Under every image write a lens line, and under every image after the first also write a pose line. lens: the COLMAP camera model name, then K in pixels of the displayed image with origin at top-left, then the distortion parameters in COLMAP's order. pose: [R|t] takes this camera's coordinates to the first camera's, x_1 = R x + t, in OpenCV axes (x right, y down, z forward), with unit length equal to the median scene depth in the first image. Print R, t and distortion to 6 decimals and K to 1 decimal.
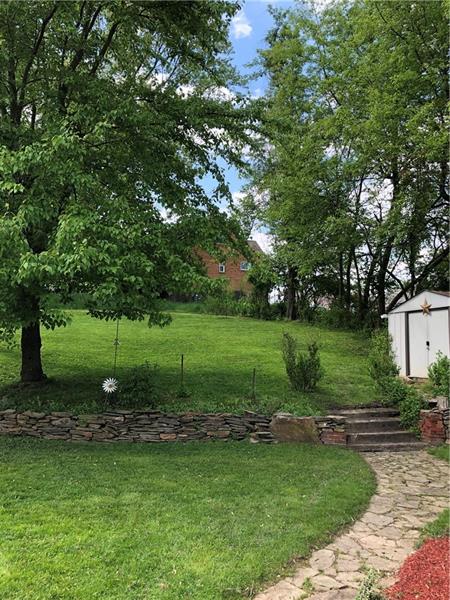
lens RADIAL K [[551.2, 0, 224.7], [0, 551.2, 303.0], [0, 0, 1]] dist [0.008689, 0.000000]
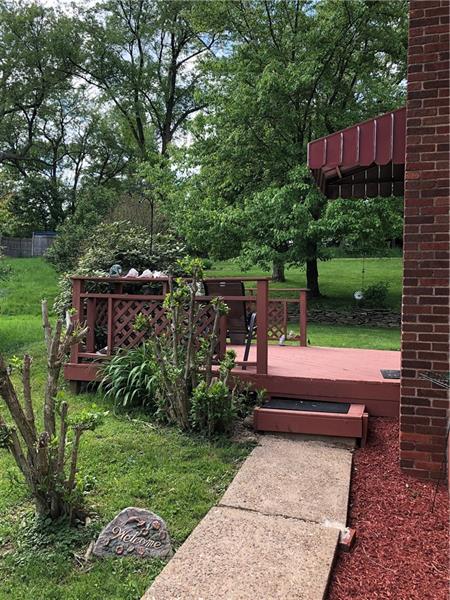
lens RADIAL K [[551.2, 0, 223.1], [0, 551.2, 301.6], [0, 0, 1]] dist [0.008689, 0.000000]
pose [[0.886749, 0.001871, -0.462248, 0.240408], [0.037311, 0.996439, 0.075610, 0.032142], [0.460744, -0.084294, 0.883521, -0.803275]]
